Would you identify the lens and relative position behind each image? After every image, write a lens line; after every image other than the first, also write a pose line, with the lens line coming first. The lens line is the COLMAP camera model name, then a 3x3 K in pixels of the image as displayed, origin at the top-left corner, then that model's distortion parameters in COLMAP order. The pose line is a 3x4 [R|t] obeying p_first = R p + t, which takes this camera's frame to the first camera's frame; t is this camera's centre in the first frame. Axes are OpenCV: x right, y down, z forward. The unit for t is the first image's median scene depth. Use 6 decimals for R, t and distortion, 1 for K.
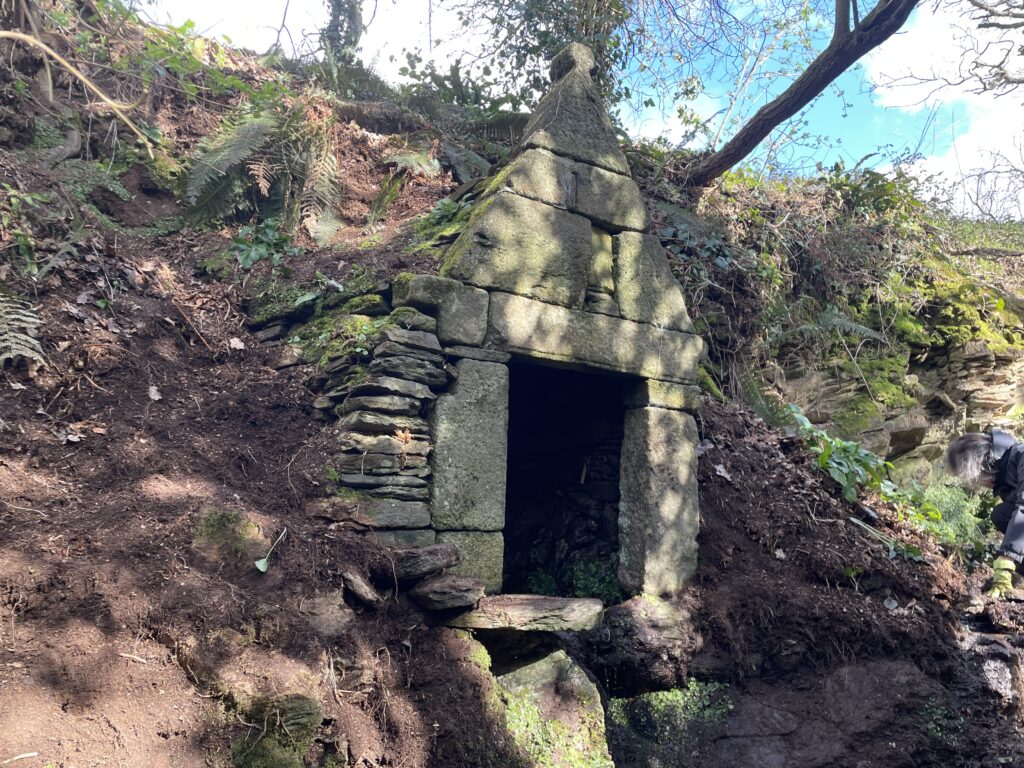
lens RADIAL K [[855.6, 0, 502.7], [0, 855.6, 394.5], [0, 0, 1]] dist [0.082335, -0.104290]
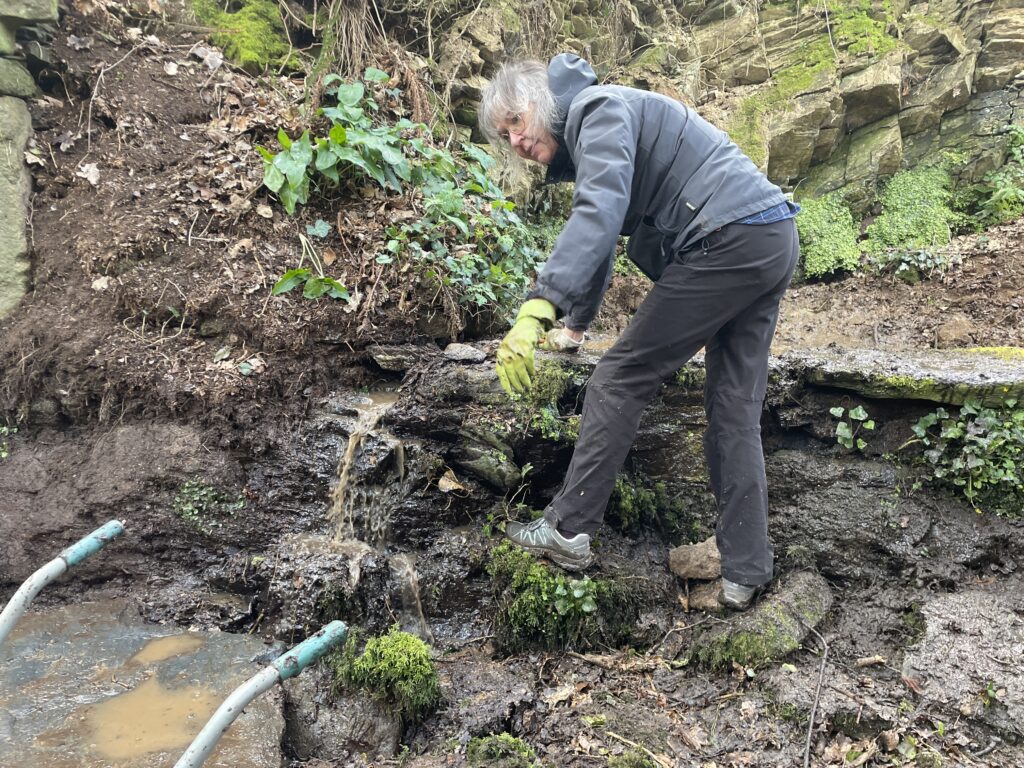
lens RADIAL K [[769.2, 0, 508.8], [0, 769.2, 393.4], [0, 0, 1]] dist [0.089844, -0.107276]
pose [[0.930418, 0.104528, -0.351277, 0.934471], [0.043197, 0.920508, 0.388327, 0.017089], [0.363944, -0.376481, 0.851943, 0.496344]]
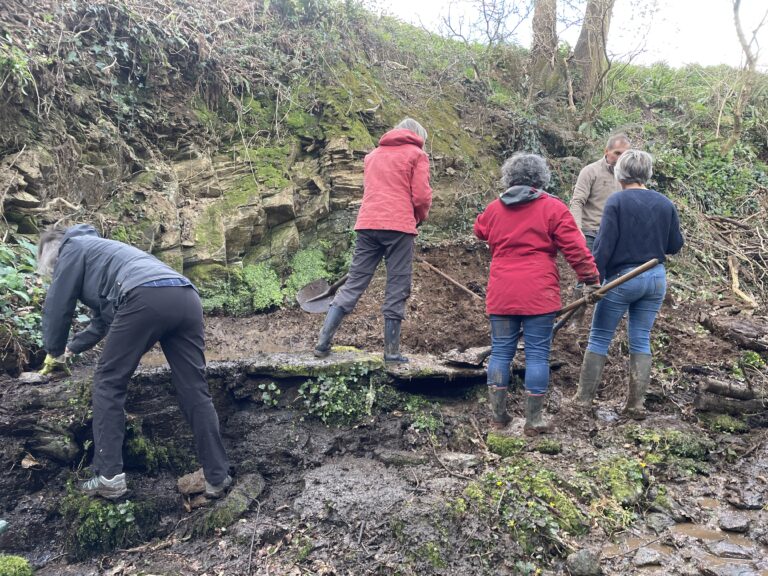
lens RADIAL K [[576.9, 0, 379.6], [0, 576.9, 294.8], [0, 0, 1]] dist [0.089844, -0.107276]
pose [[0.984461, 0.013239, 0.175103, 0.985061], [-0.054406, 0.971082, 0.232462, -0.083791], [-0.166962, -0.238377, 0.956713, 0.235502]]
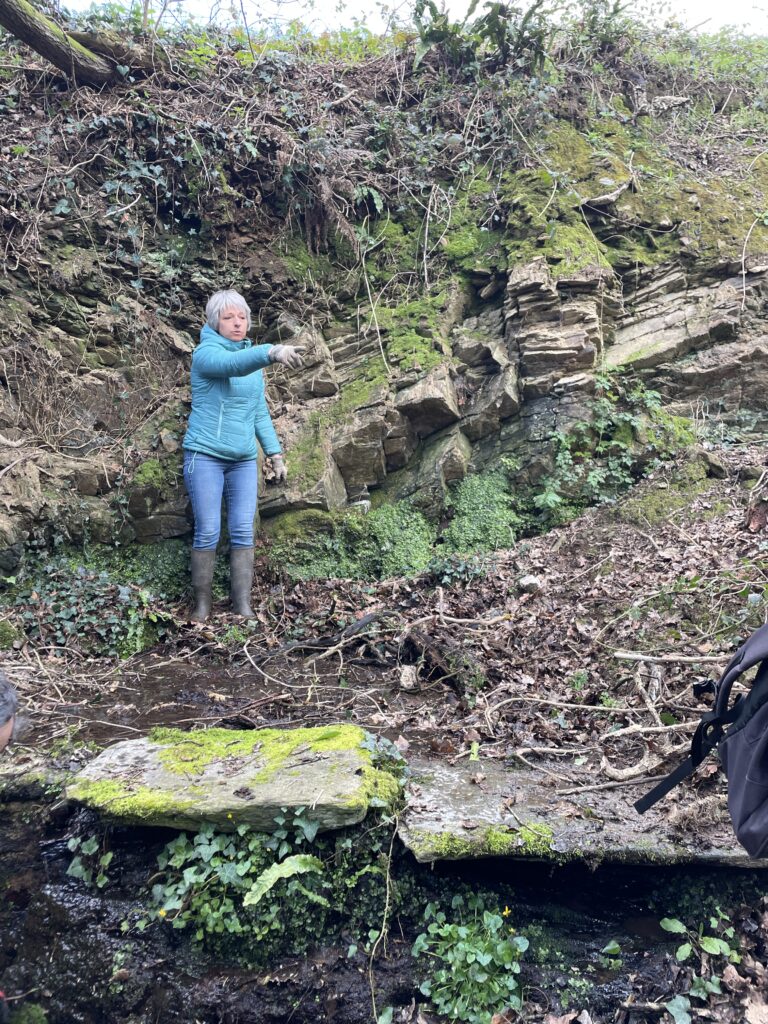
lens RADIAL K [[769.2, 0, 386.6], [0, 769.2, 517.5], [0, 0, 1]] dist [0.089844, -0.107276]
pose [[0.947318, 0.002195, -0.320286, 1.373440], [0.080551, 0.966205, 0.244867, -0.056912], [0.309999, -0.257767, 0.915127, 0.763107]]
